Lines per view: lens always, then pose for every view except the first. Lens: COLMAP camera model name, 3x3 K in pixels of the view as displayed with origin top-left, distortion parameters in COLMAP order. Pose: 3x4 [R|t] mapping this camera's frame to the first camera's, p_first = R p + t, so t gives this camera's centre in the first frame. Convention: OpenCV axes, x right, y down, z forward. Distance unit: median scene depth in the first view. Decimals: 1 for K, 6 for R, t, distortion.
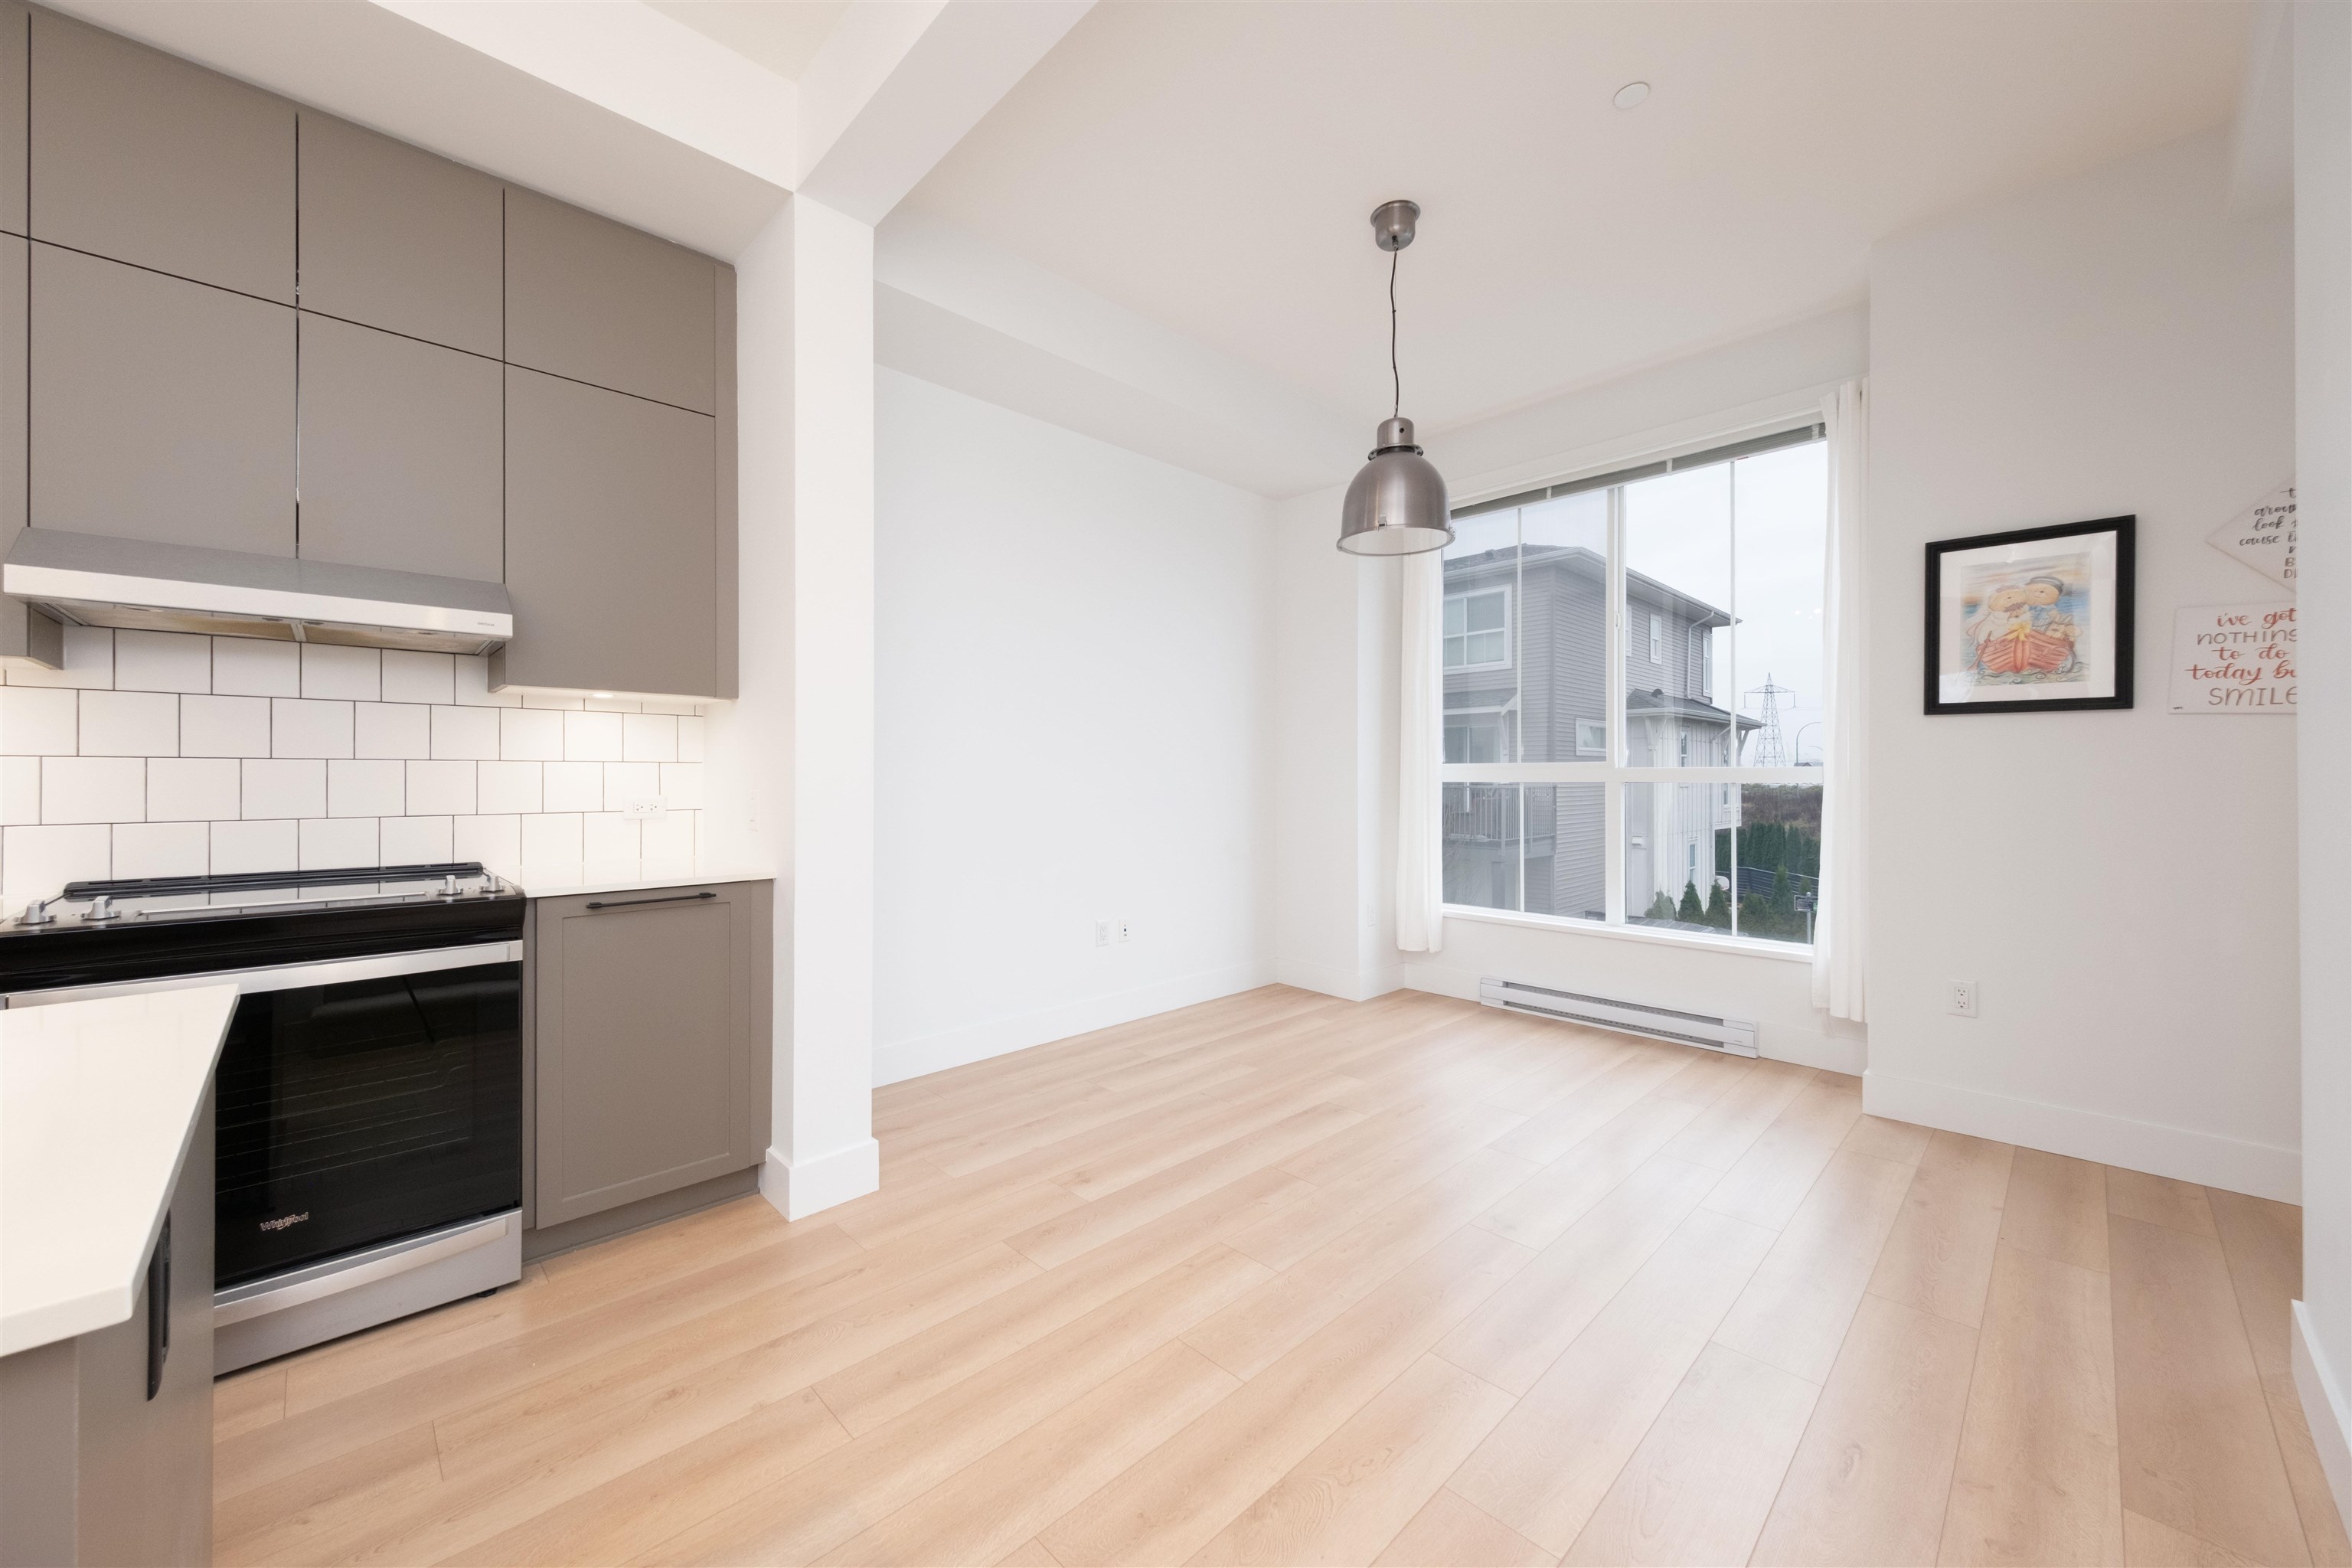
lens RADIAL K [[877.8, 0, 1168.3], [0, 877.8, 772.6], [0, 0, 1]] dist [0.000540, -0.000309]
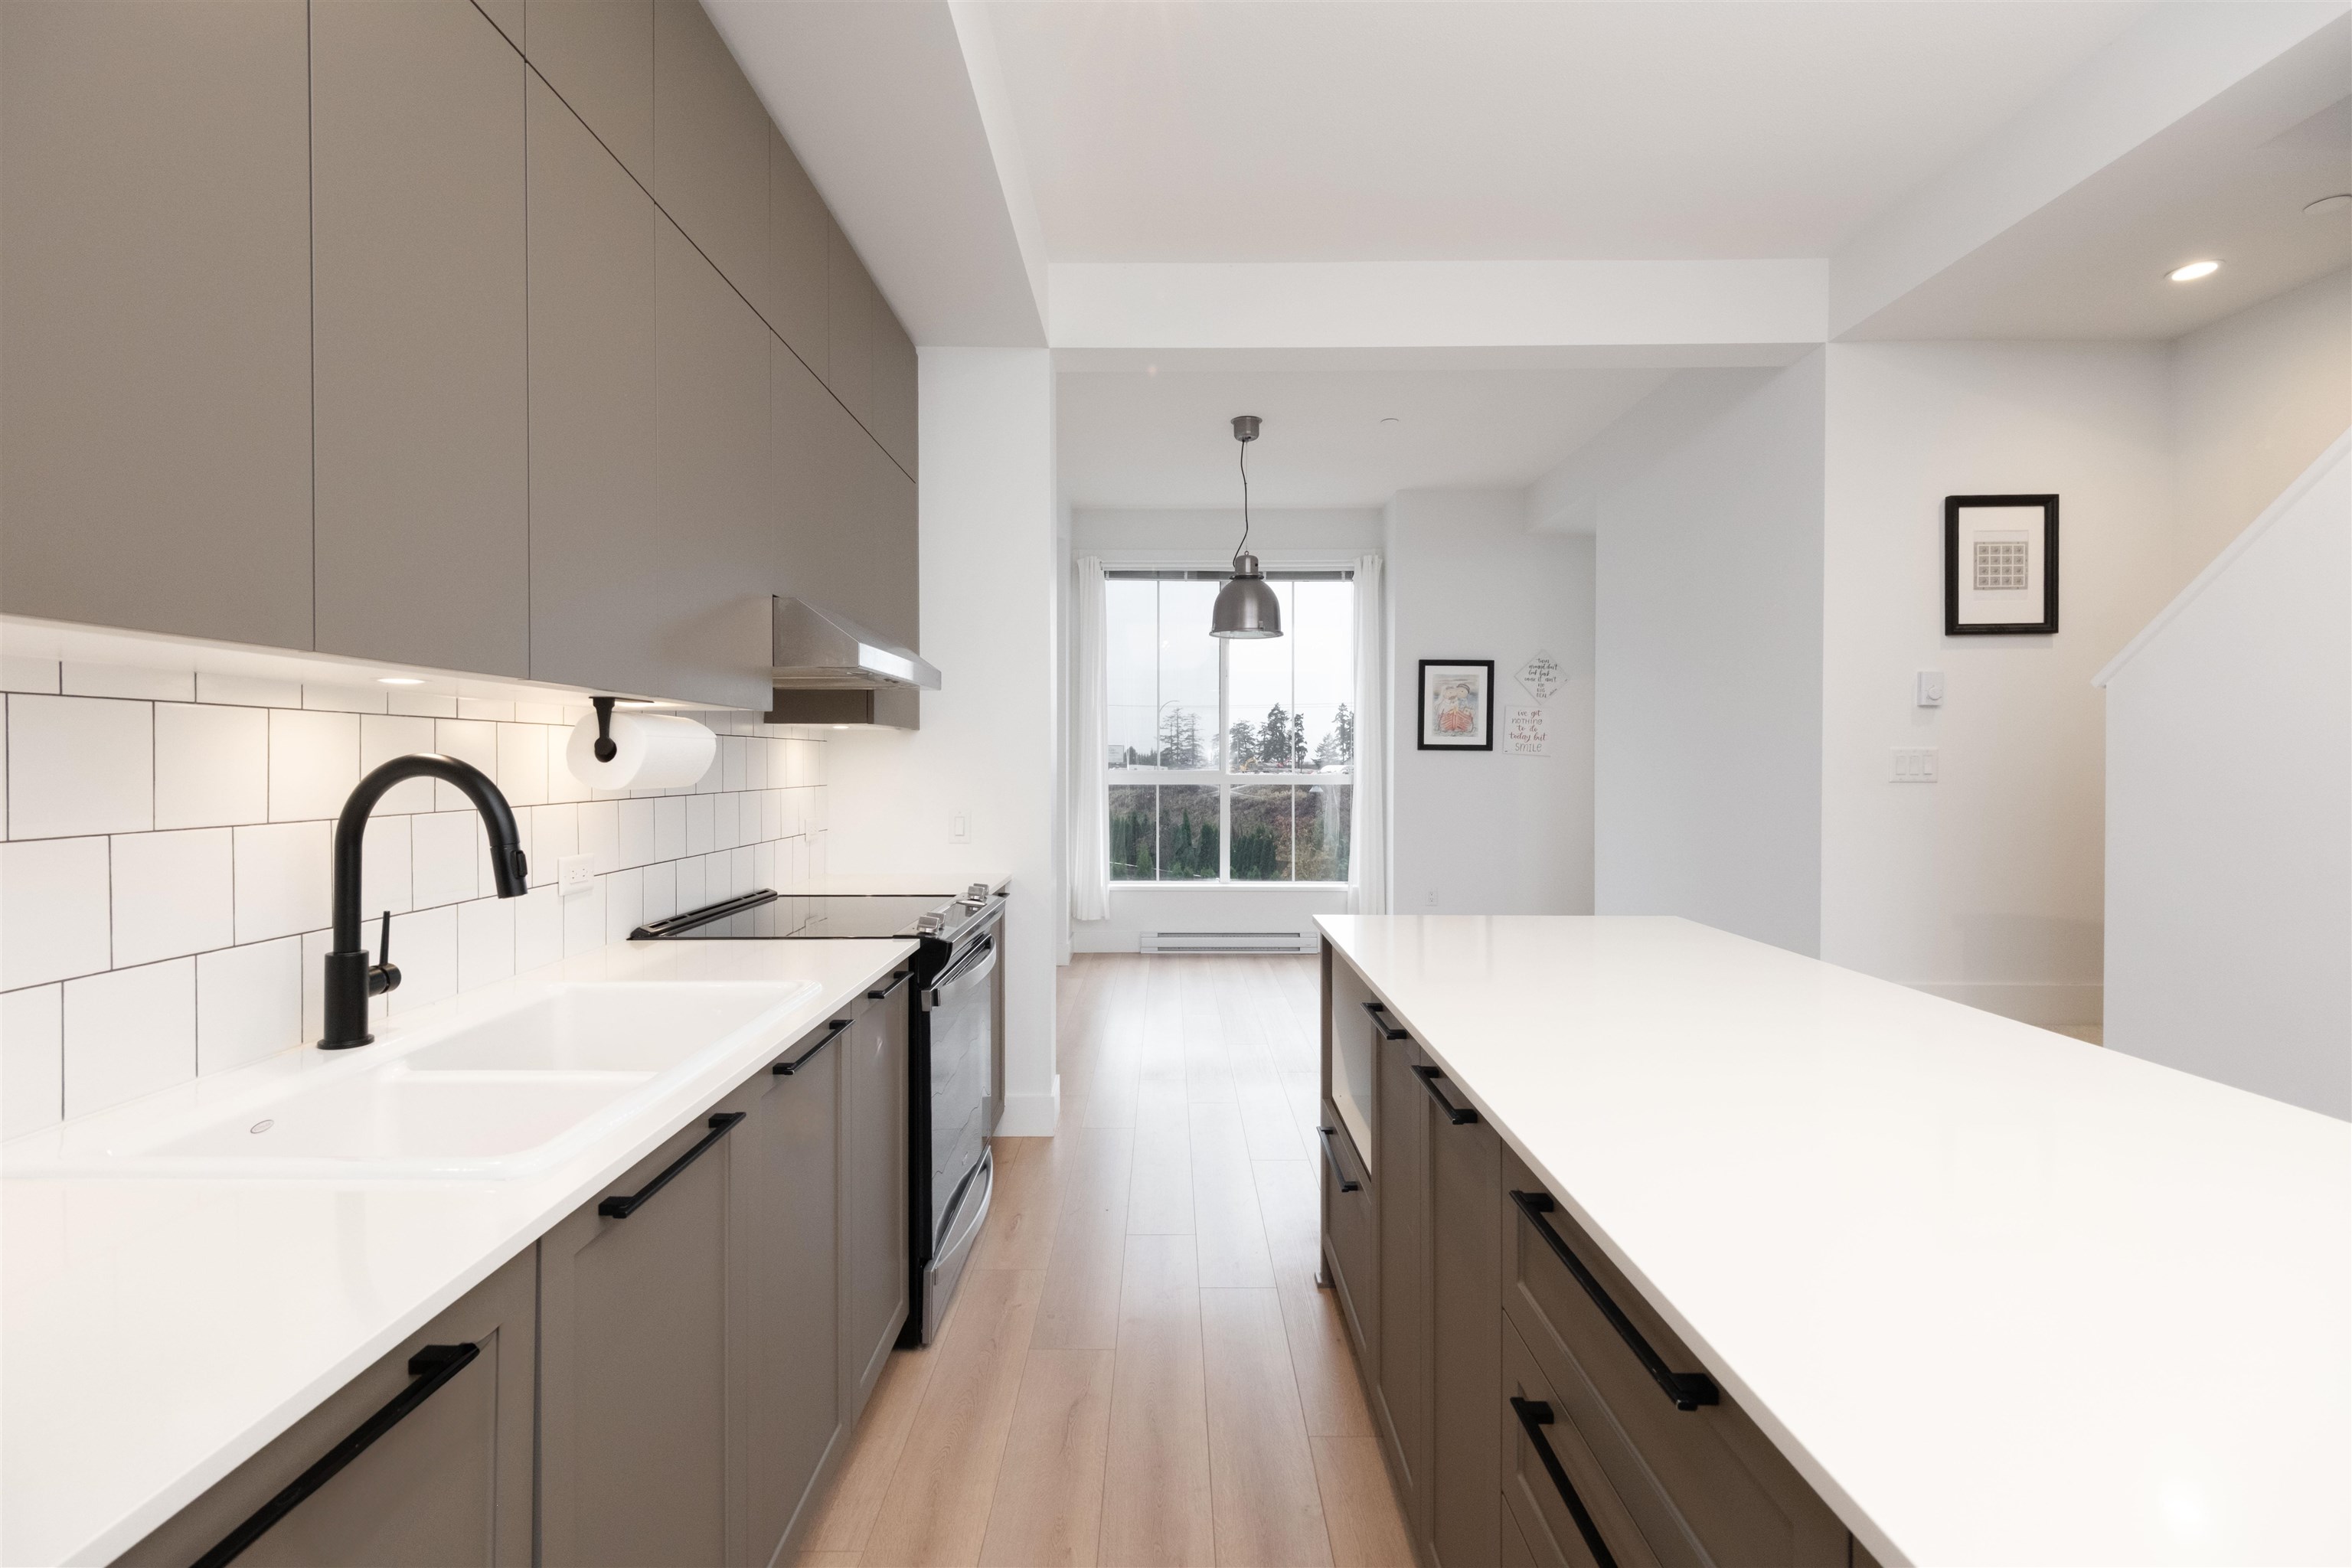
lens RADIAL K [[1021.3, 0, 1145.2], [0, 1021.3, 779.6], [0, 0, 1]] dist [0.000007, -0.003879]
pose [[0.705758, -0.012268, 0.708347, -1.158834], [-0.002702, 0.999796, 0.020007, -0.046165], [-0.708448, -0.016034, 0.705581, -0.145089]]
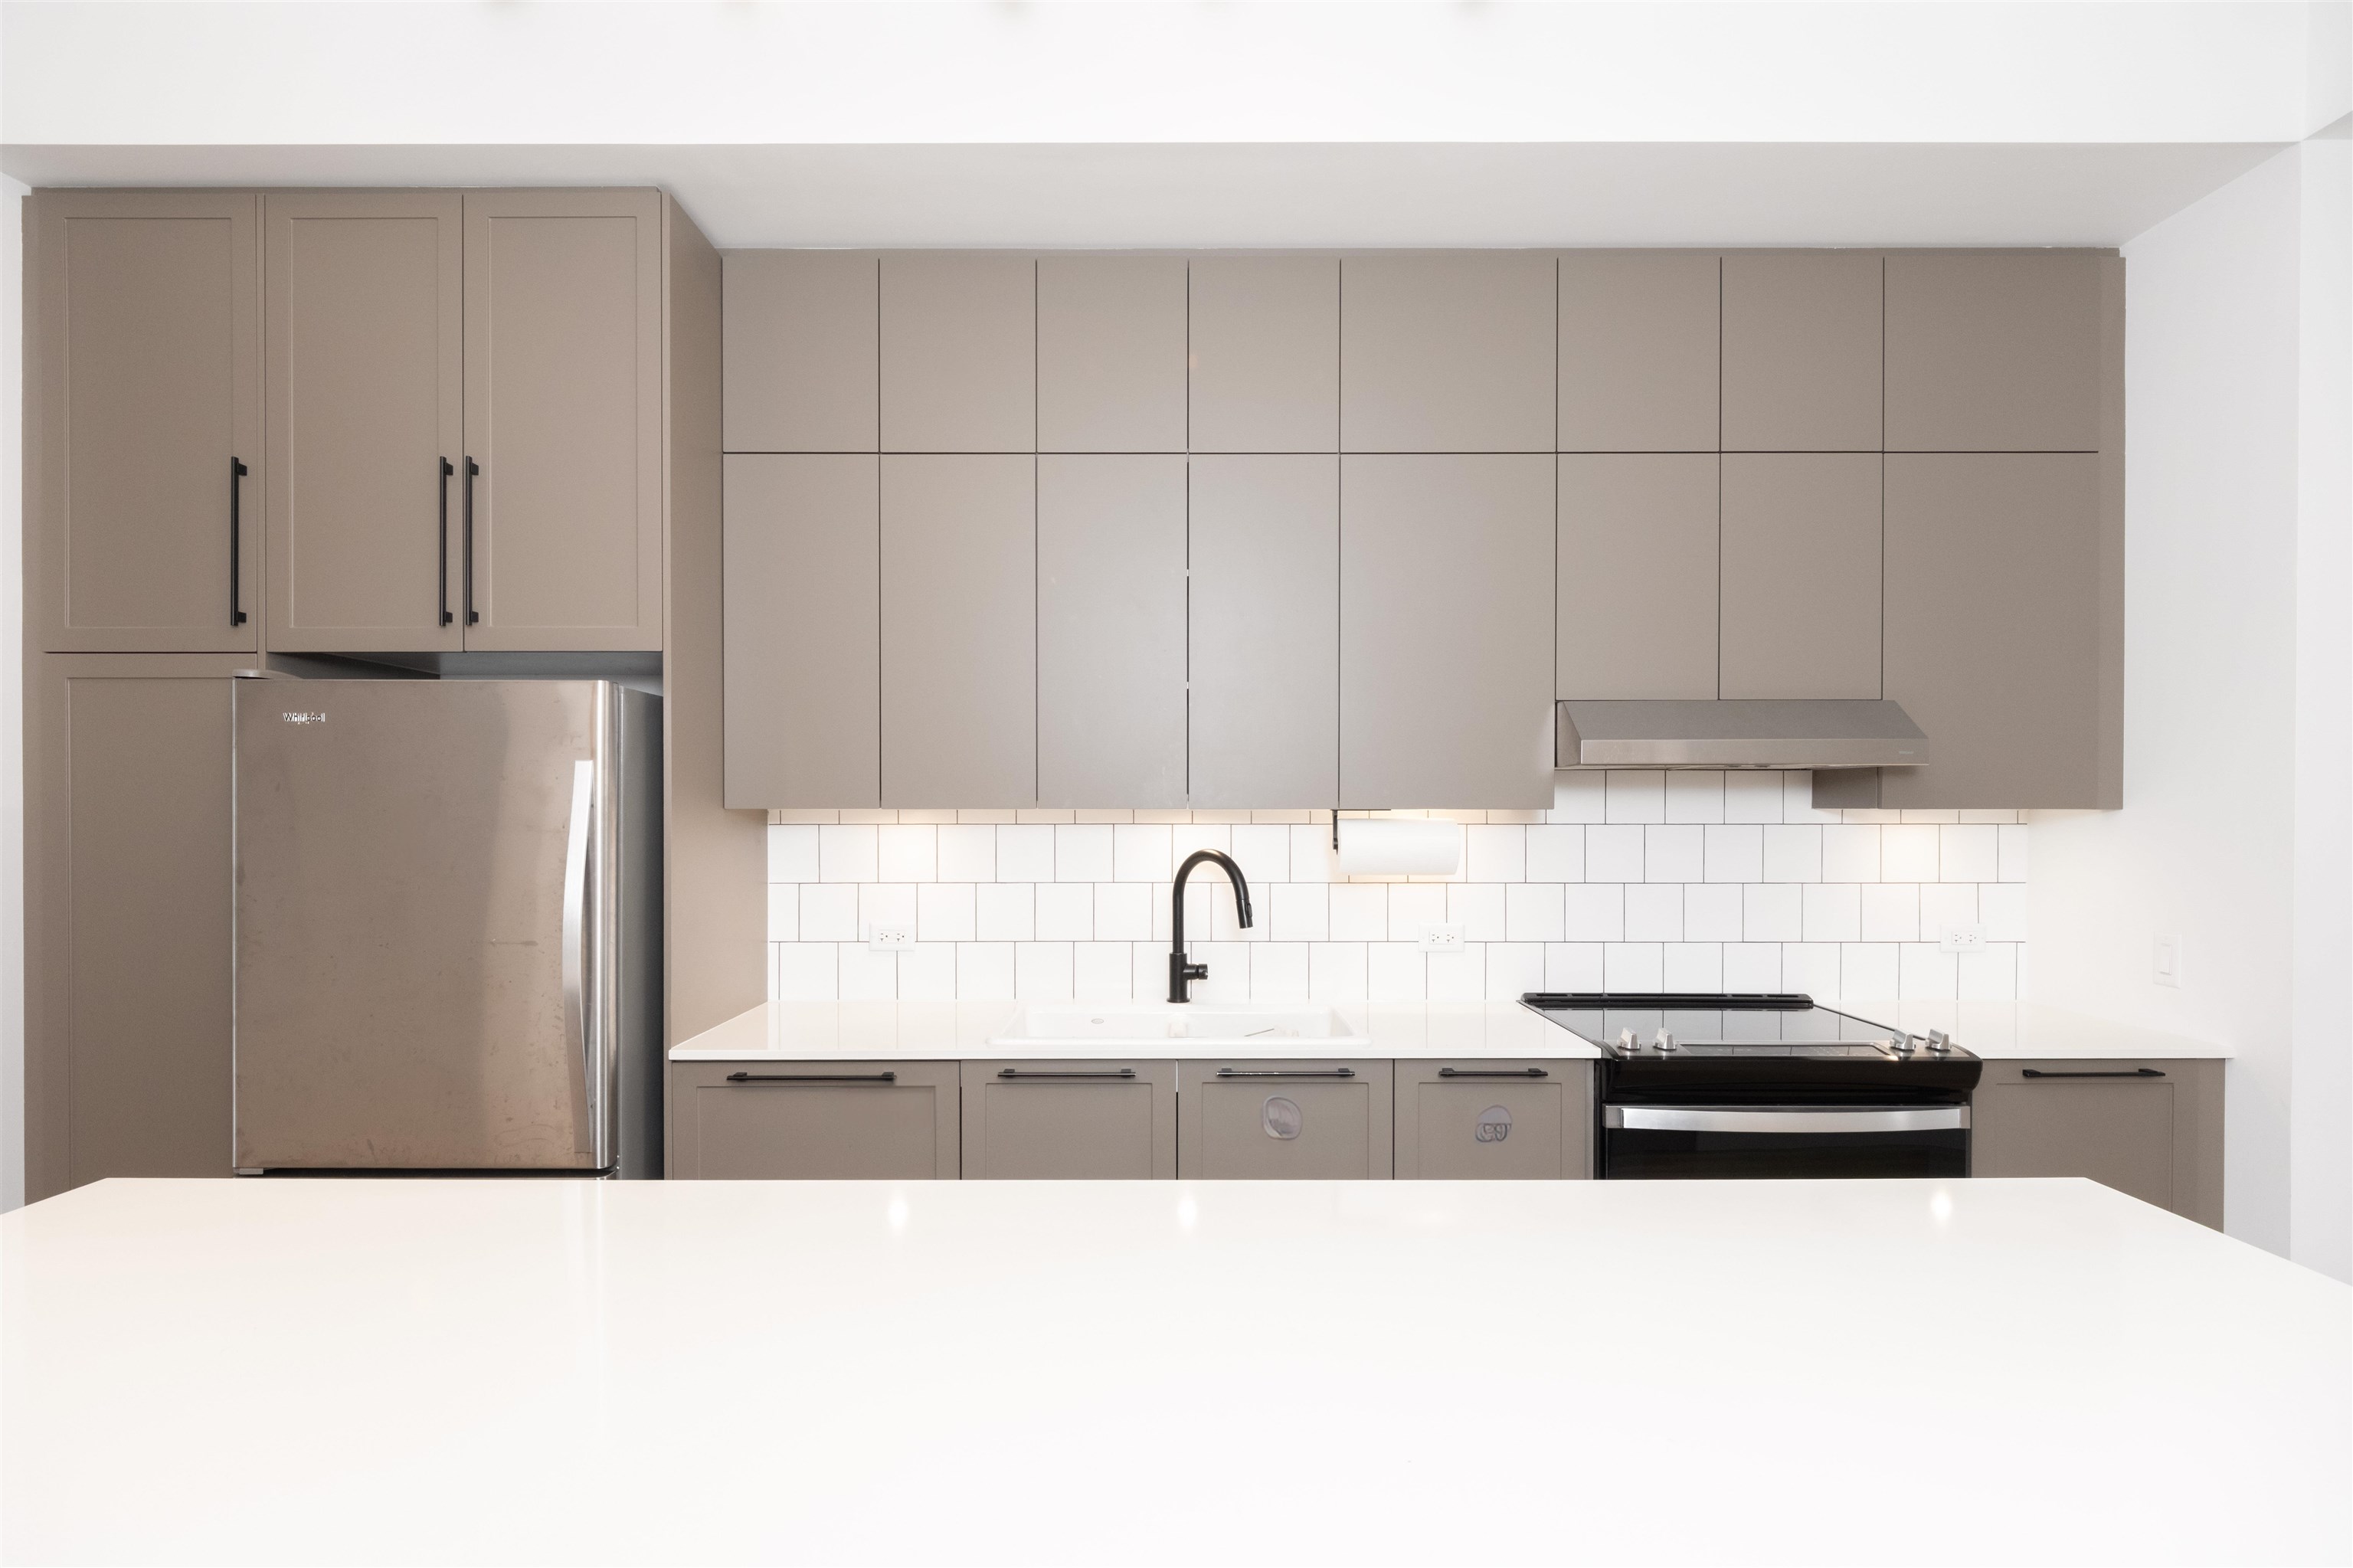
lens RADIAL K [[1272.1, 0, 1176.5], [0, 1272.1, 784.0], [0, 0, 1]] dist [0.001461, 0.000115]
pose [[0.722307, -0.012021, -0.691468, -0.298368], [0.004230, 0.999907, -0.012965, -0.090277], [0.691559, 0.006440, 0.722291, -0.361529]]
